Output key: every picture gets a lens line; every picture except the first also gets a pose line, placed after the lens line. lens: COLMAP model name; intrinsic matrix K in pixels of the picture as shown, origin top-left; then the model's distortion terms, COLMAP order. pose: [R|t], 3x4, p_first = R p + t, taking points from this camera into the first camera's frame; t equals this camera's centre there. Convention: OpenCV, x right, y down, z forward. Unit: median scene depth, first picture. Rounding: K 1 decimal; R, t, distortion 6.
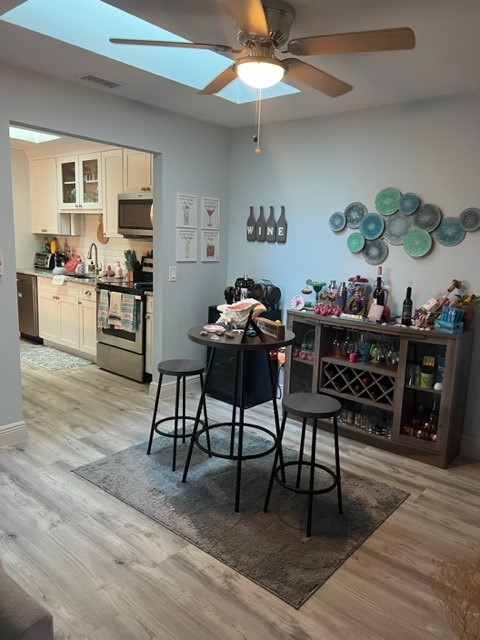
lens RADIAL K [[483.8, 0, 242.8], [0, 483.8, 319.6], [0, 0, 1]] dist [0.036773, -0.002438]
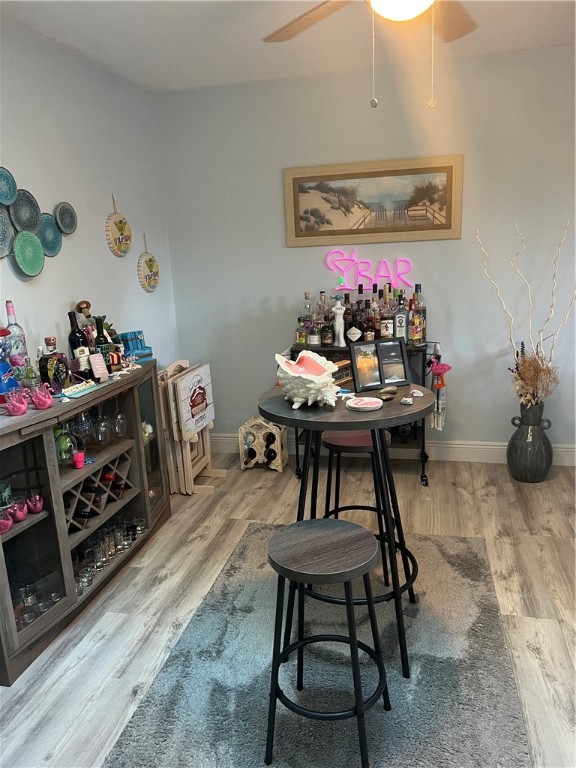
lens RADIAL K [[580.5, 0, 292.8], [0, 580.5, 388.1], [0, 0, 1]] dist [0.036773, -0.002438]
pose [[-0.461444, -0.224509, 0.858292, -0.768934], [0.178190, 0.924280, 0.337570, -0.311444], [-0.869090, 0.308709, -0.386498, 1.709222]]
